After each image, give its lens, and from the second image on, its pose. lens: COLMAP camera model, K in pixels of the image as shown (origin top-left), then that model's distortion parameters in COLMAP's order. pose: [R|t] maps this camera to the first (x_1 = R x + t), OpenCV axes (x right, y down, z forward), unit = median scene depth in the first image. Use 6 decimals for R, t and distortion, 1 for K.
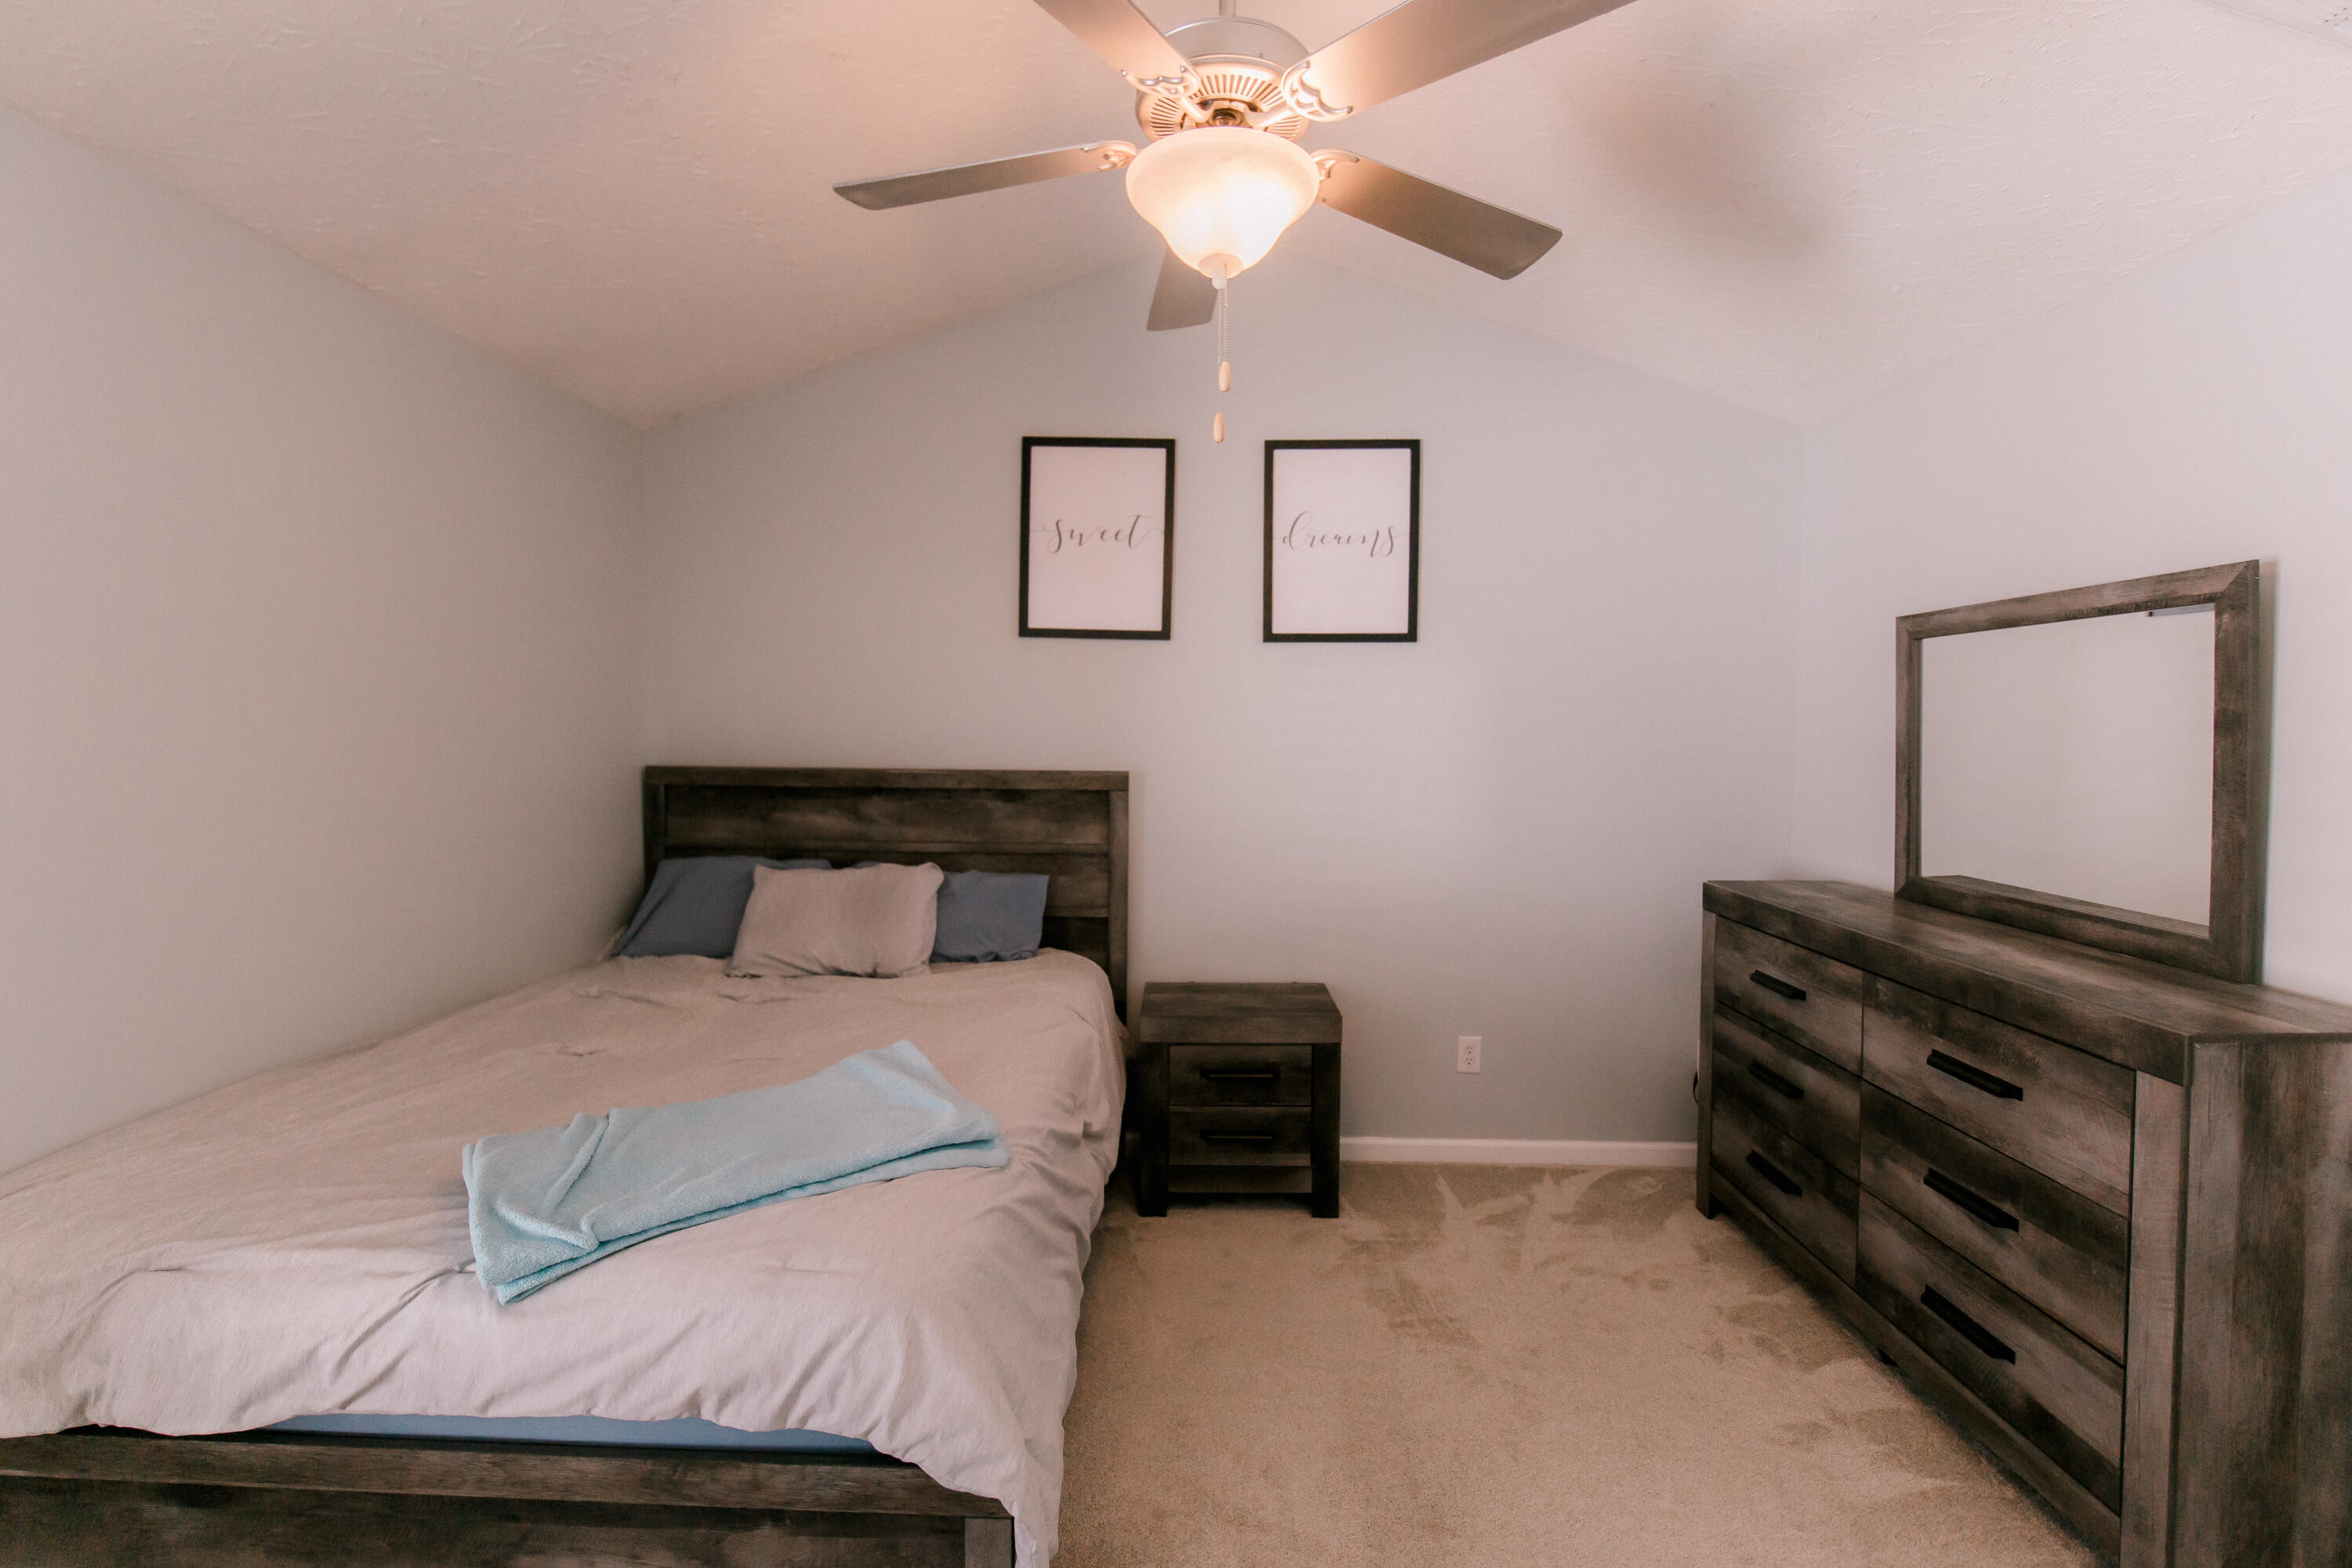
lens RADIAL K [[1050.1, 0, 1176.0], [0, 1050.1, 784.0], [0, 0, 1]] dist [0.000153, -0.000230]
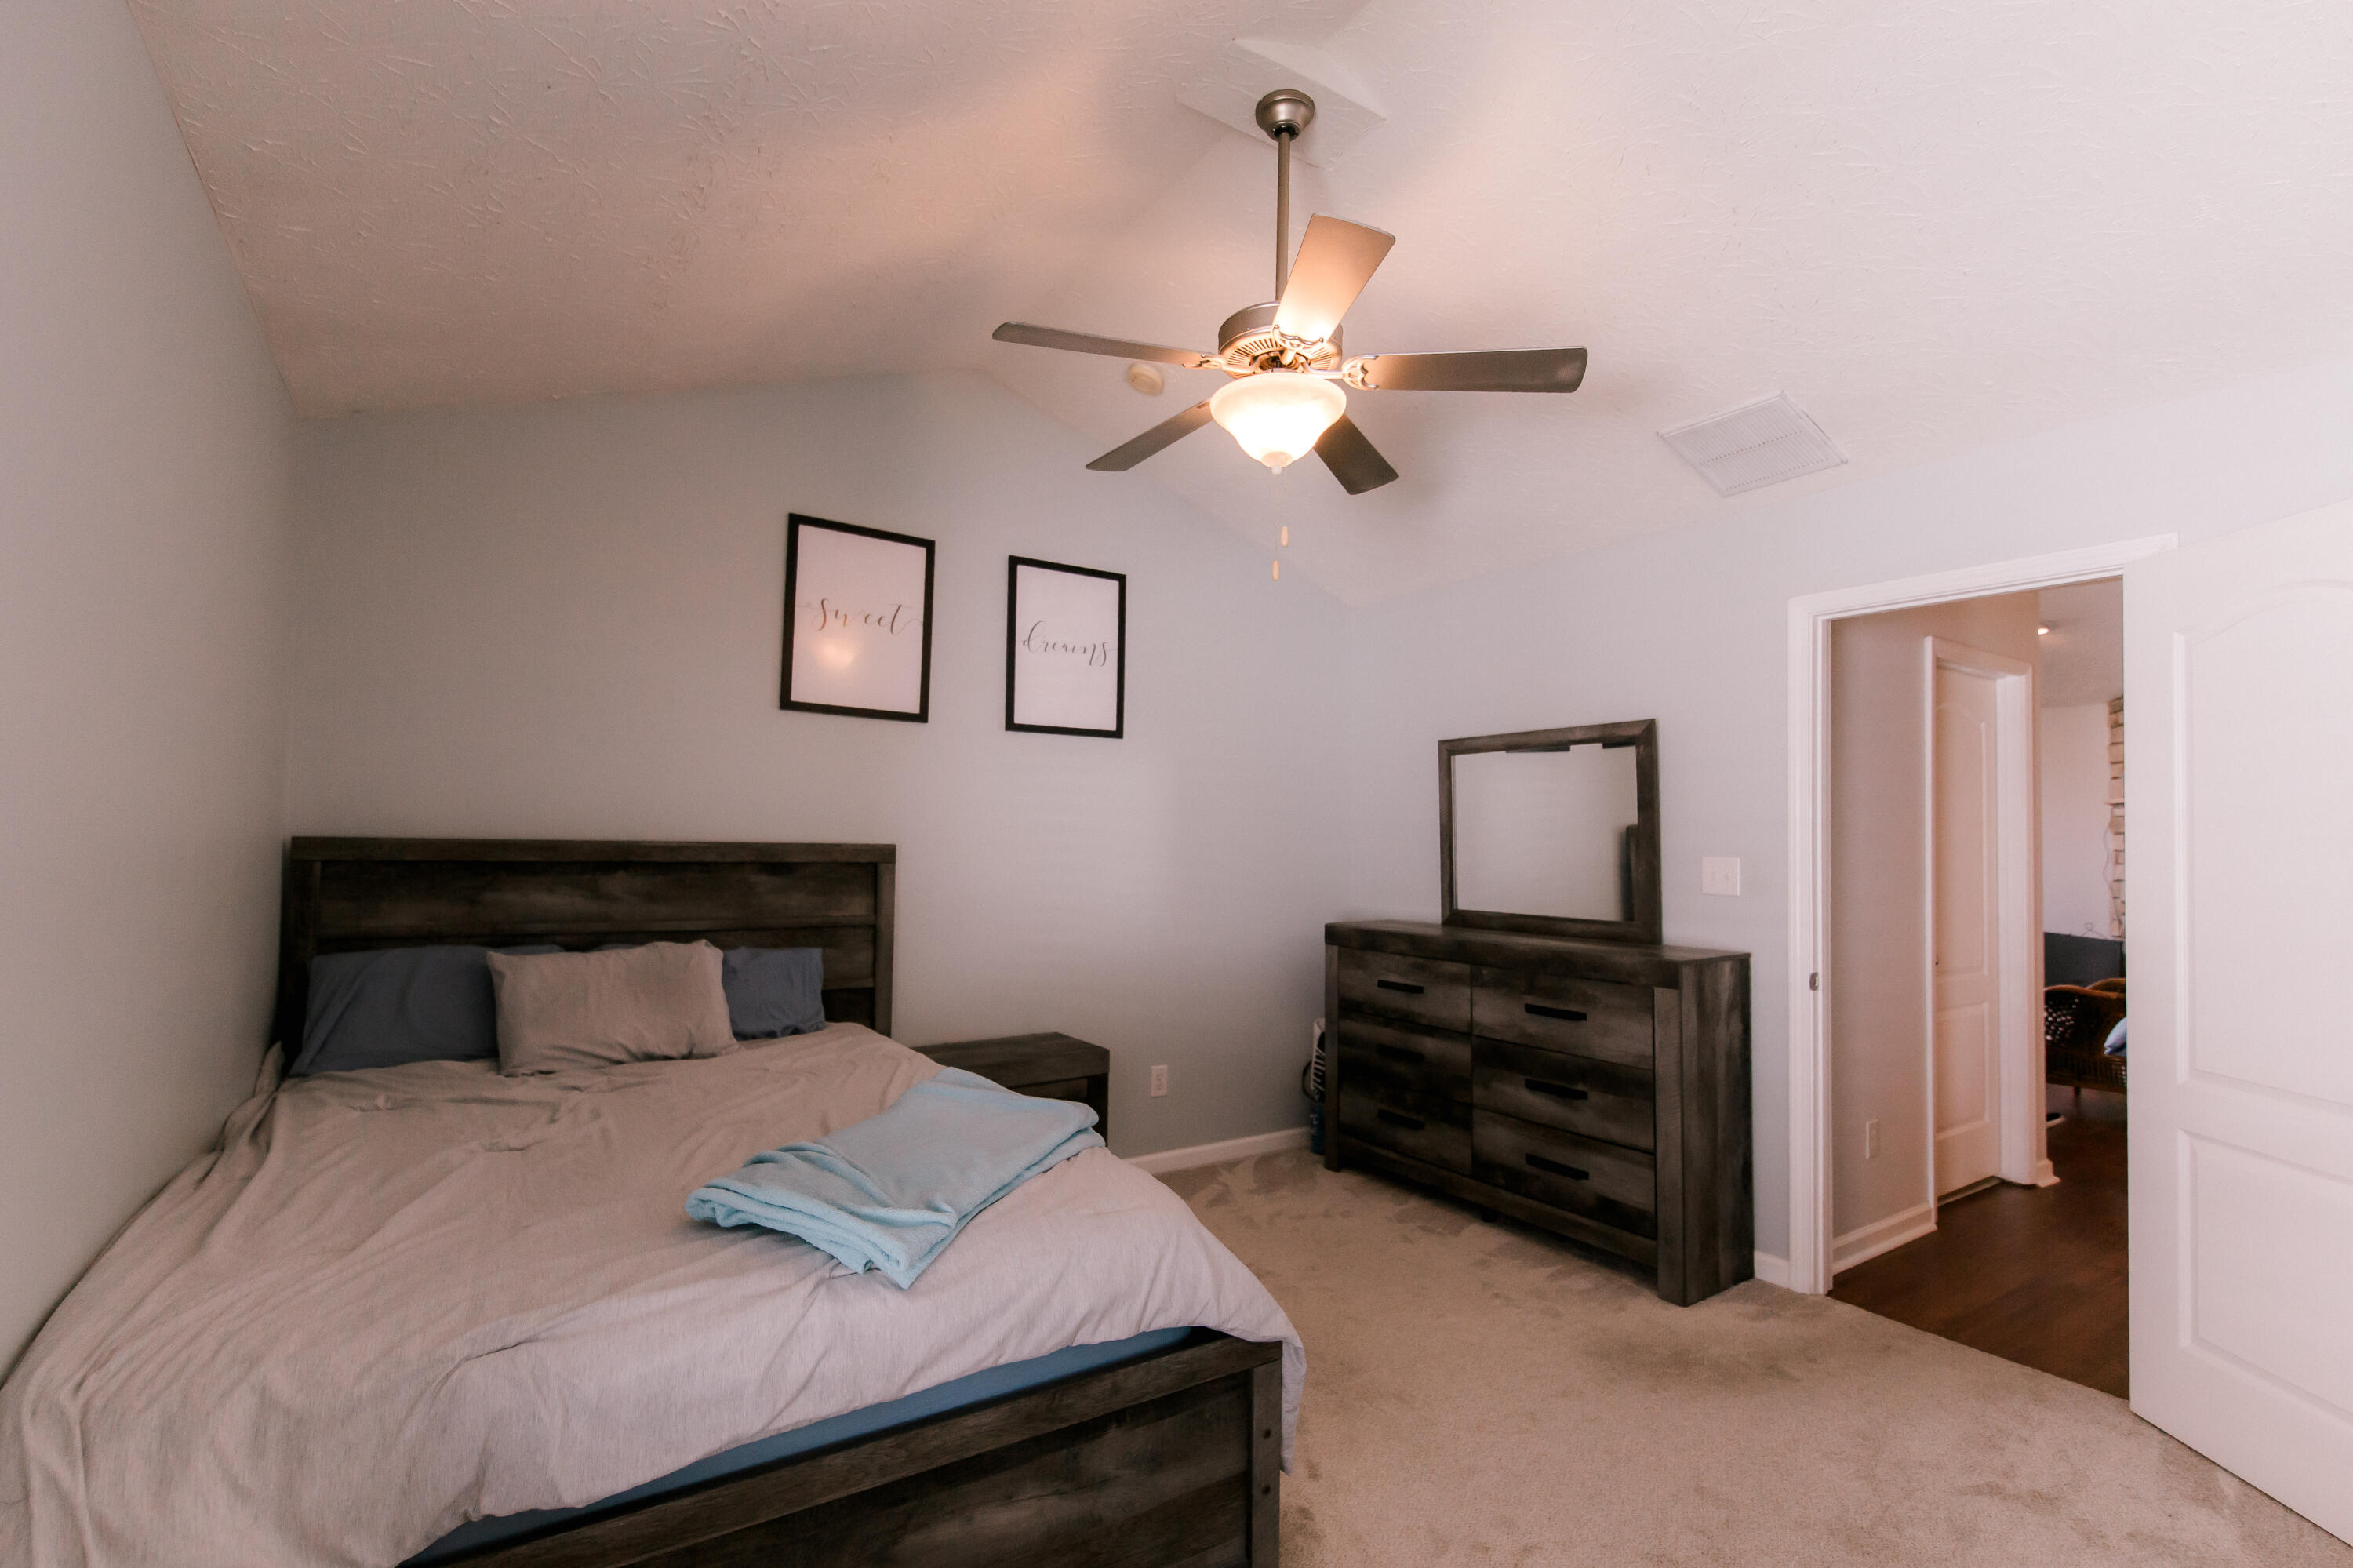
lens RADIAL K [[1066.6, 0, 1186.8], [0, 1066.6, 817.4], [0, 0, 1]] dist [0.002129, -0.000236]
pose [[0.813343, 0.017556, 0.581519, -0.506226], [0.025704, 0.997484, -0.066064, 0.046117], [-0.581216, 0.068680, 0.810846, -0.040095]]
